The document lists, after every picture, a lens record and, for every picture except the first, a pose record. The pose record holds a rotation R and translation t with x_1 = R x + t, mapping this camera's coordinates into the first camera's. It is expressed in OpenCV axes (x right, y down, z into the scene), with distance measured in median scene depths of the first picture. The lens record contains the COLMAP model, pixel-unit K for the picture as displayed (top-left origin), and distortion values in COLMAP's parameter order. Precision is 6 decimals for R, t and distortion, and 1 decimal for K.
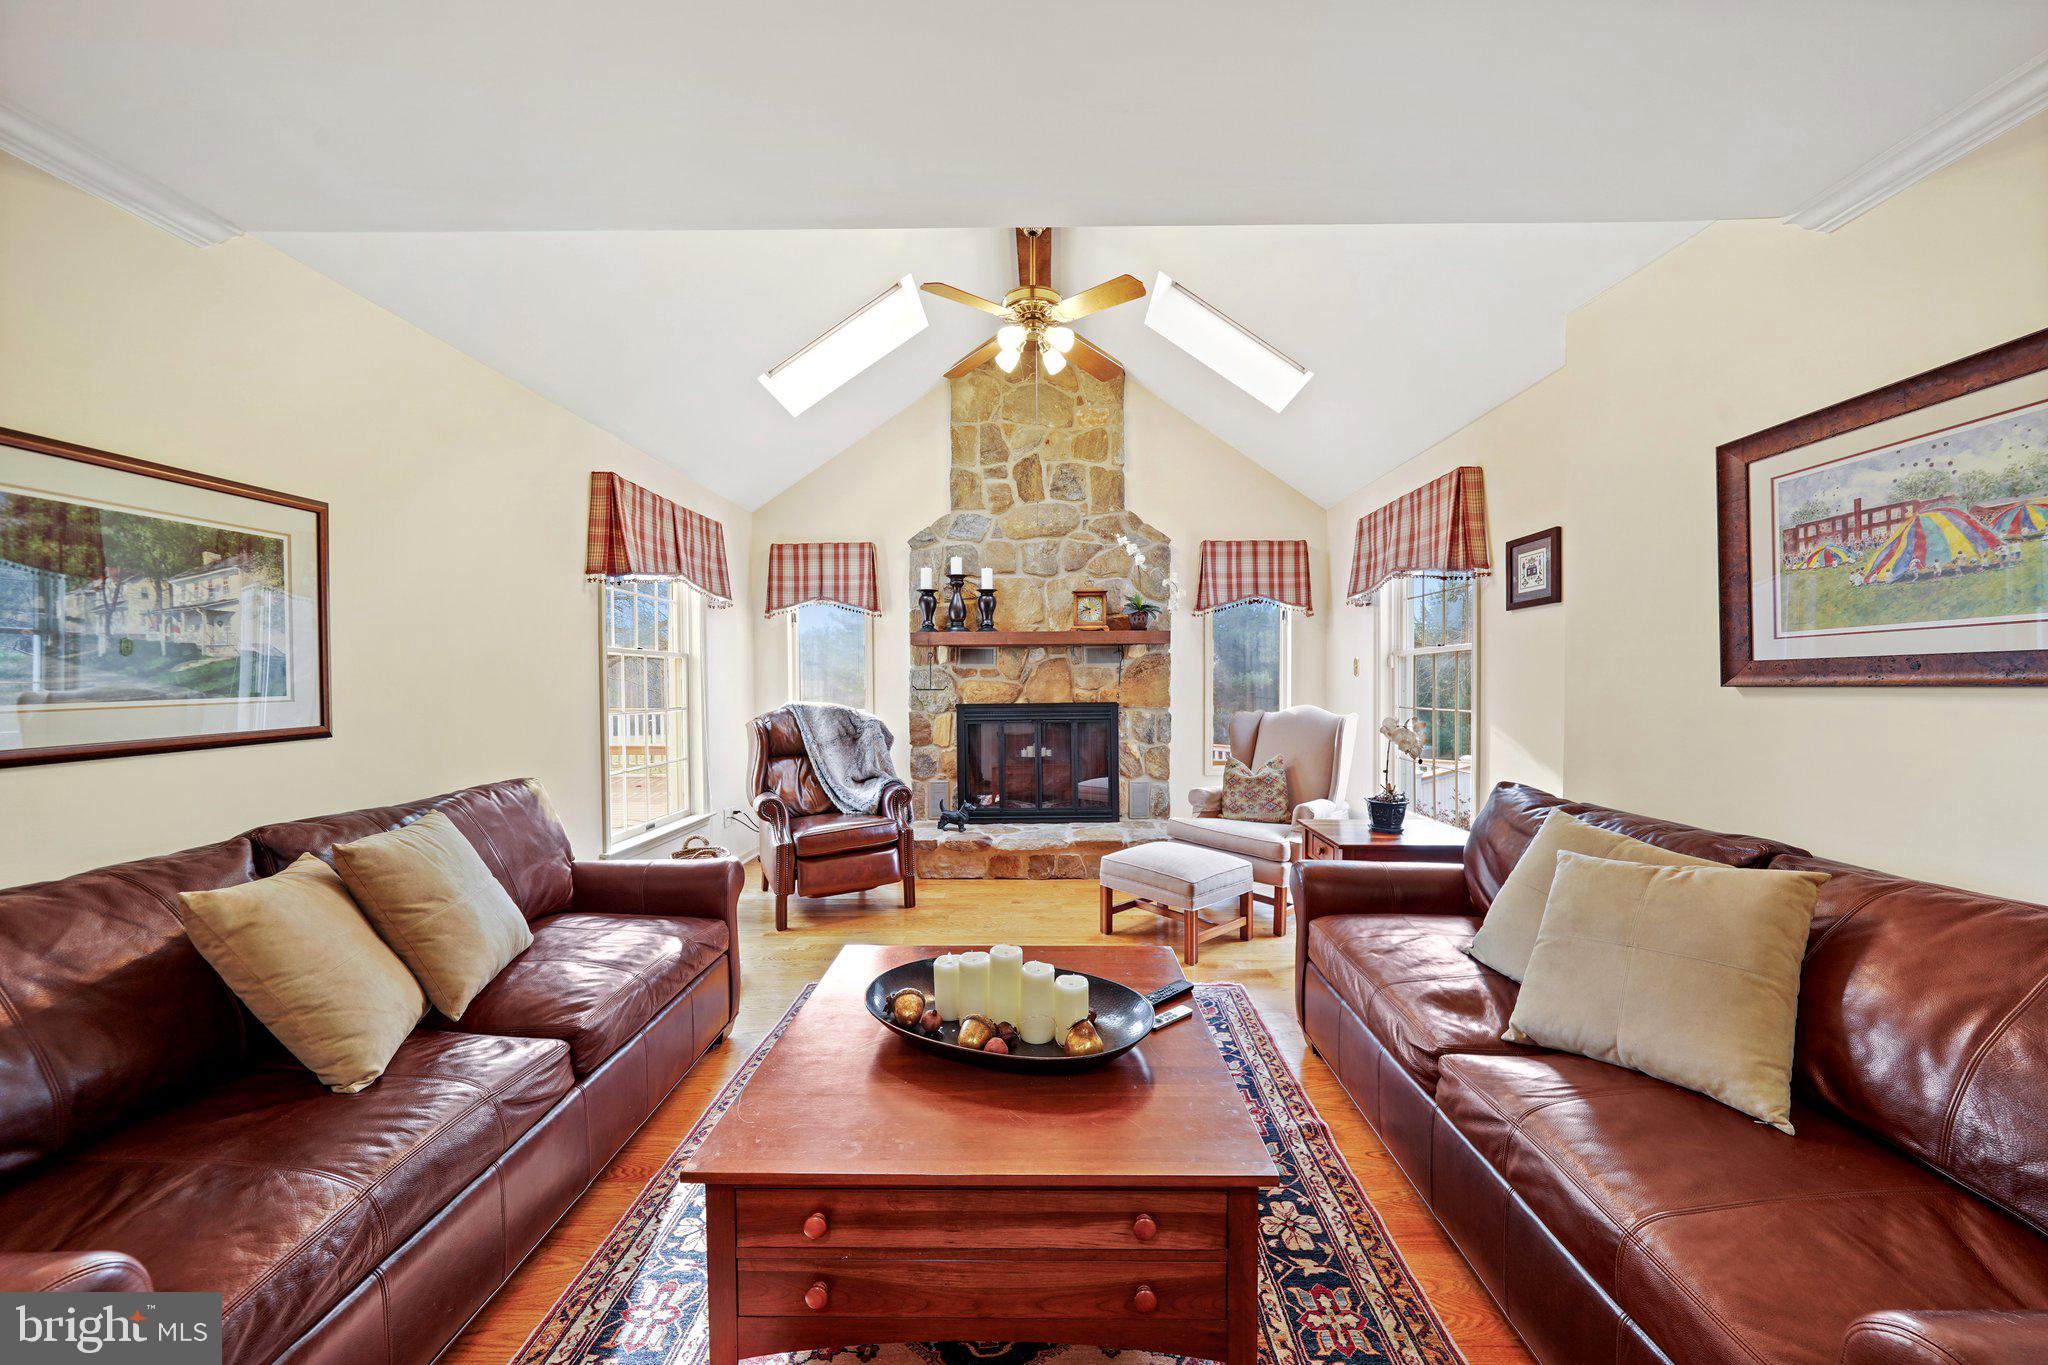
lens RADIAL K [[713.7, 0, 1029.3], [0, 713.7, 694.2], [0, 0, 1]] dist [-0.007048, 0.000212]
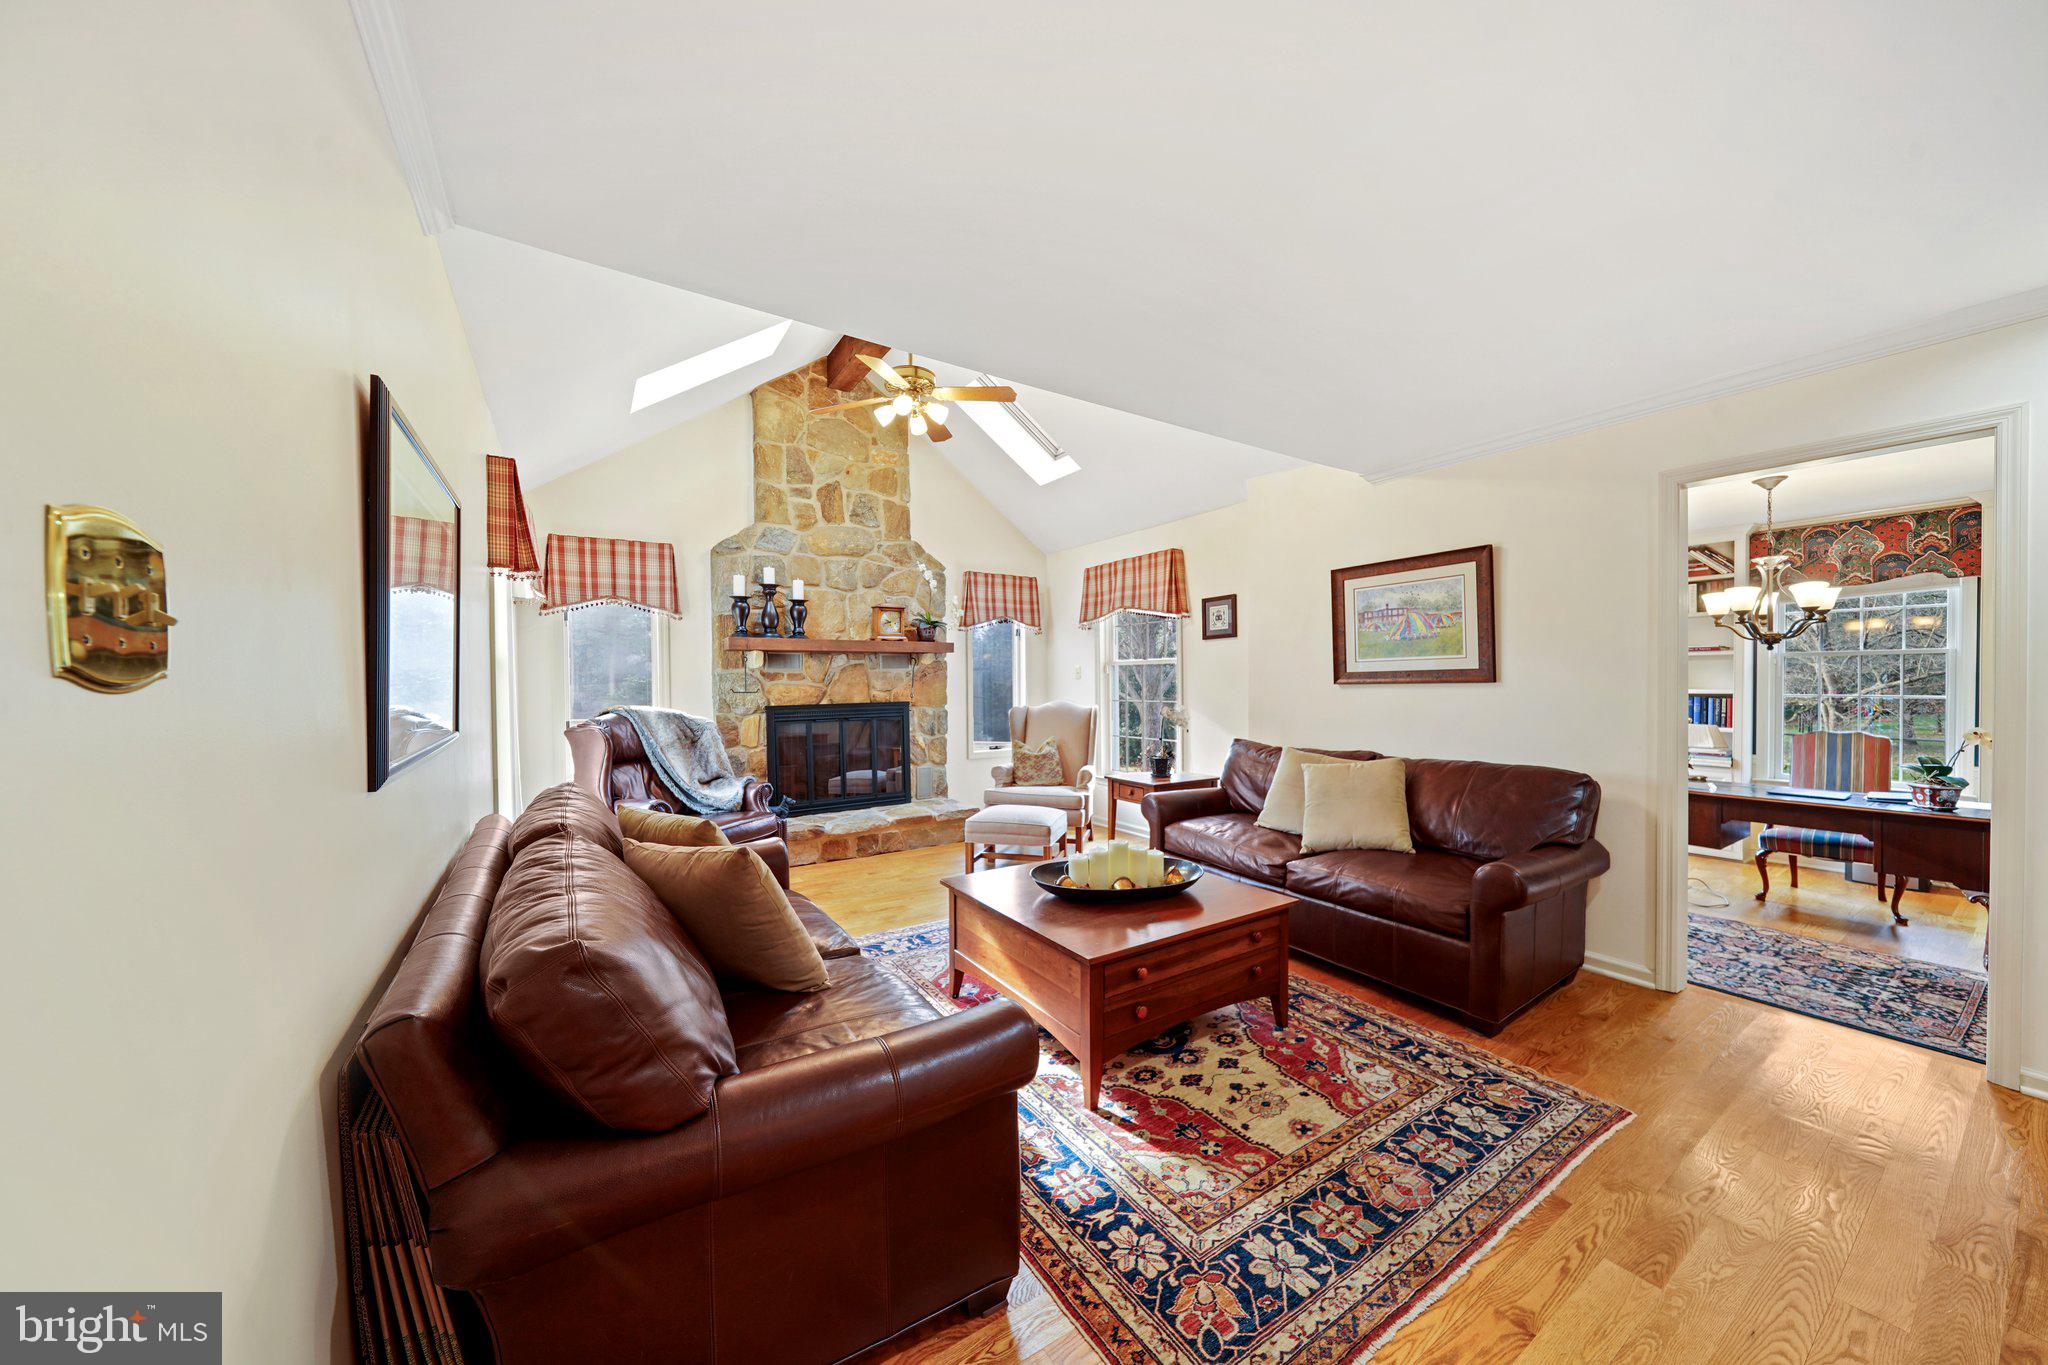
lens RADIAL K [[713.7, 0, 1033.4], [0, 713.7, 688.2], [0, 0, 1]] dist [-0.007048, 0.000212]
pose [[0.824856, -0.007553, 0.565292, -0.378365], [0.014974, 0.999852, -0.008491, 0.002235], [-0.565145, 0.015469, 0.824847, -0.094433]]
